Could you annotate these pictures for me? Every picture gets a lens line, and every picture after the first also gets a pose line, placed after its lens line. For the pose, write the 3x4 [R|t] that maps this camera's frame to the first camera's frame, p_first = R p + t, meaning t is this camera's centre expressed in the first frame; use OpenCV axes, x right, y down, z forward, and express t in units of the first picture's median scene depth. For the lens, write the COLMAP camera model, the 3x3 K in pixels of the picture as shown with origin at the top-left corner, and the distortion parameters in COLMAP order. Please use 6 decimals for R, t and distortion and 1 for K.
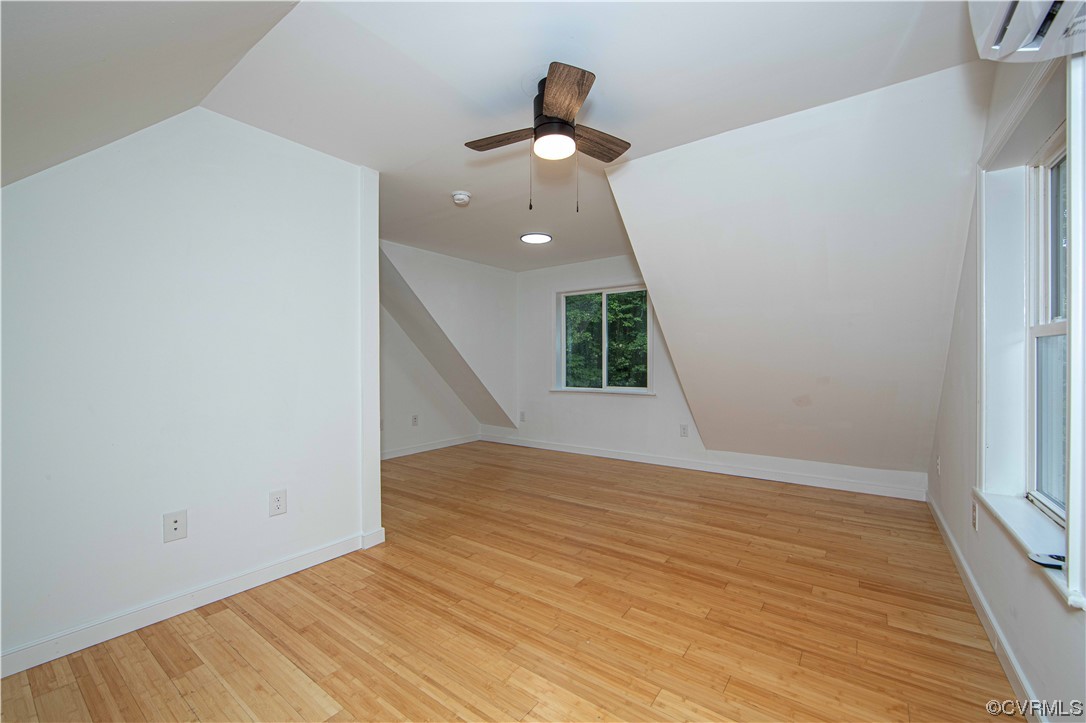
lens RADIAL K [[431.2, 0, 544.5], [0, 431.2, 364.6], [0, 0, 1]] dist [-0.008768, 0.000327]
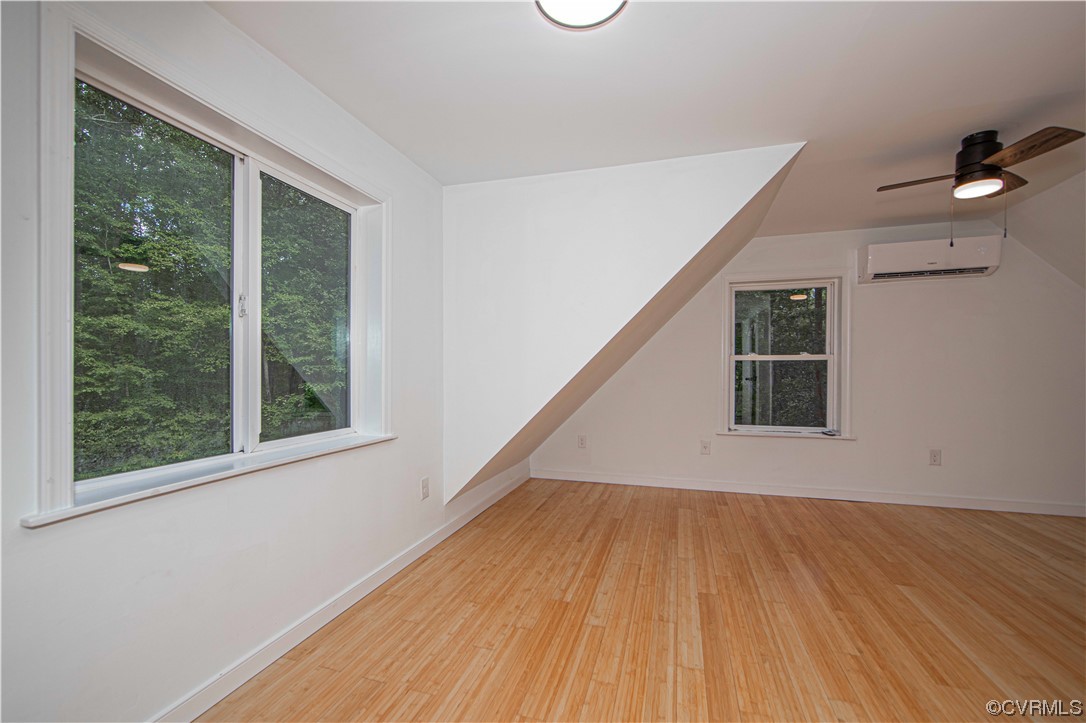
lens RADIAL K [[445.6, 0, 555.6], [0, 445.6, 366.6], [0, 0, 1]] dist [-0.020426, 0.005312]
pose [[-0.342481, 0.011788, 0.939451, -0.627457], [0.011887, 0.999896, -0.008214, -0.002882], [-0.939450, 0.008354, -0.342585, 2.187471]]
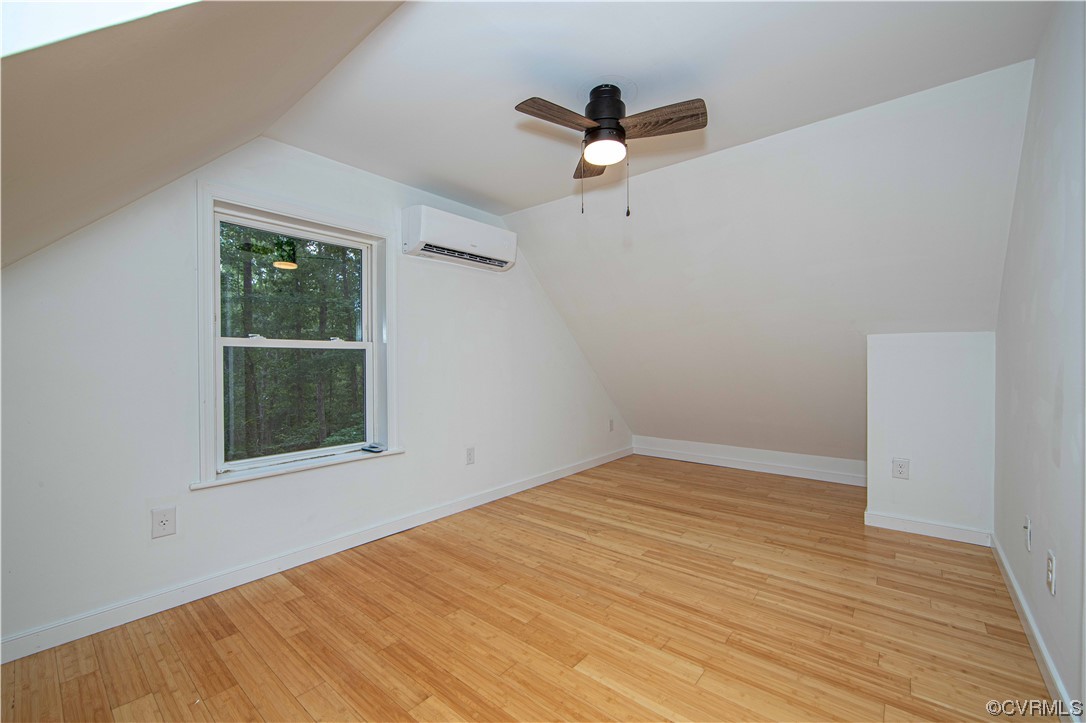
lens RADIAL K [[433.7, 0, 541.8], [0, 433.7, 364.4], [0, 0, 1]] dist [-0.006926, 0.000233]
pose [[-0.998056, 0.009770, 0.061548, 0.099870], [0.010855, 0.999791, 0.017314, -0.002672], [-0.061366, 0.017949, -0.997954, 1.781088]]
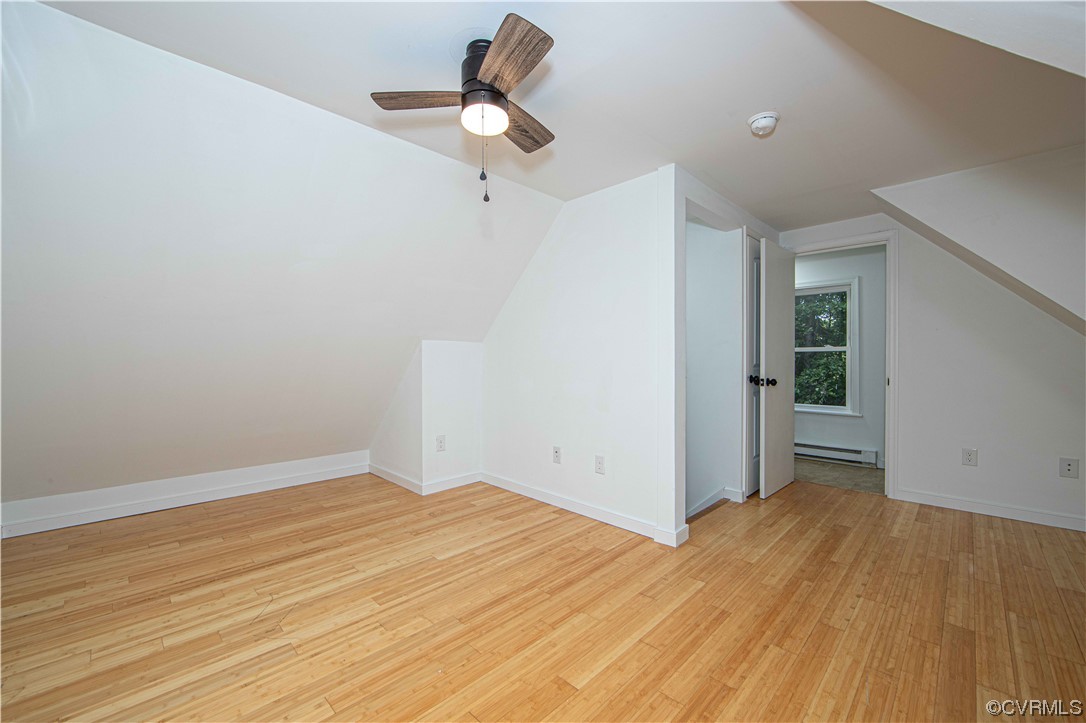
lens RADIAL K [[445.6, 0, 555.6], [0, 445.6, 366.6], [0, 0, 1]] dist [-0.020426, 0.005312]
pose [[-0.135276, 0.019658, -0.990613, 0.784146], [-0.007980, 0.999749, 0.020929, -0.000853], [0.990776, 0.010736, -0.135086, 1.109189]]
